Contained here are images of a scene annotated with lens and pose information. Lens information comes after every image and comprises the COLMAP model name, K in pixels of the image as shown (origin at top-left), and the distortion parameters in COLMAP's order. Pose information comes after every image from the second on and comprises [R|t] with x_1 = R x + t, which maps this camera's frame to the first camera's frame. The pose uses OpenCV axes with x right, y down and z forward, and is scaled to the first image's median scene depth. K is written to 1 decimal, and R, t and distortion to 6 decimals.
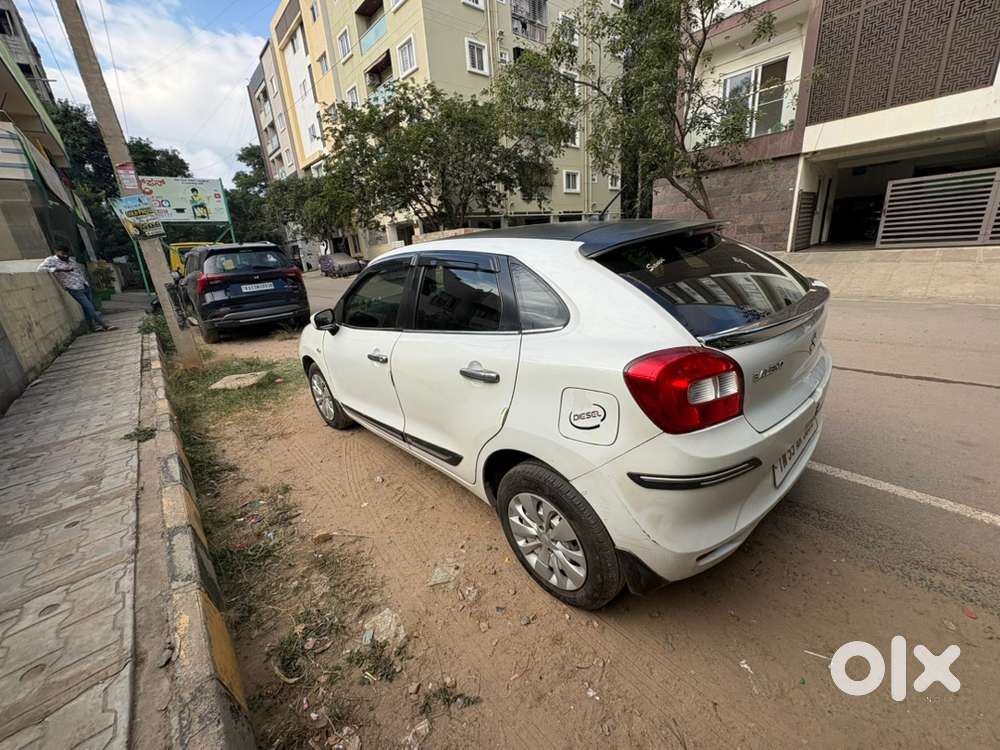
lens RADIAL K [[400.3, 0, 503.9], [0, 400.3, 376.5], [0, 0, 1]] dist [-0.003842, 0.000029]
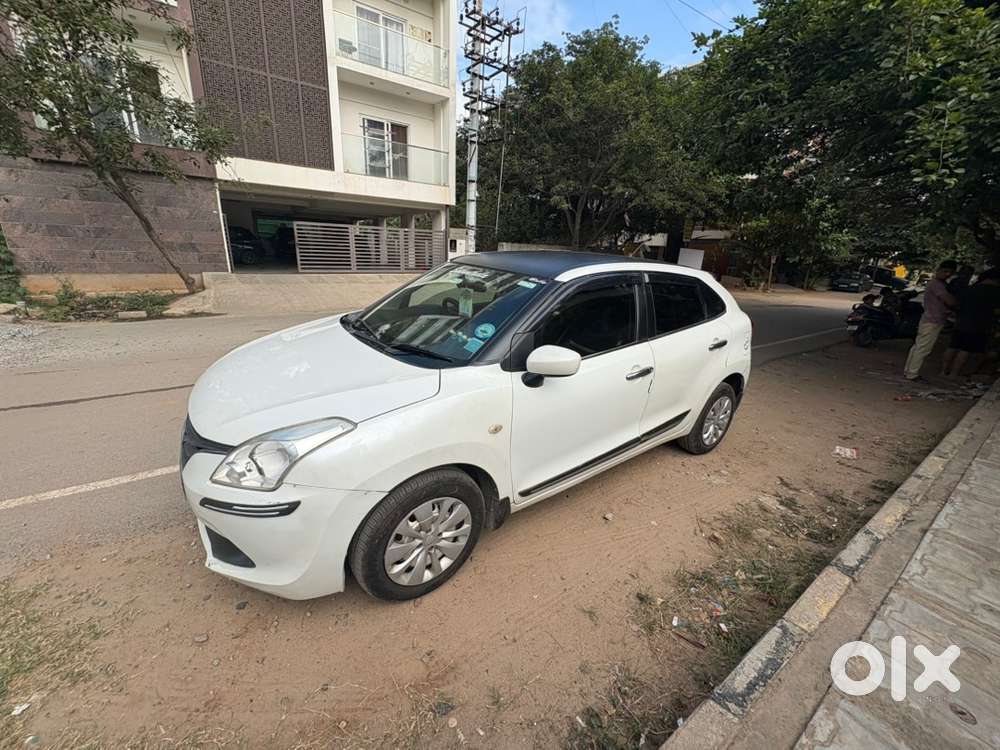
lens RADIAL K [[400.3, 0, 502.4], [0, 400.3, 369.2], [0, 0, 1]] dist [-0.003842, 0.000029]
pose [[0.098226, -0.202629, 0.974317, -1.848614], [0.268568, 0.948122, 0.170105, -0.440456], [-0.958240, 0.244961, 0.147550, 1.646348]]
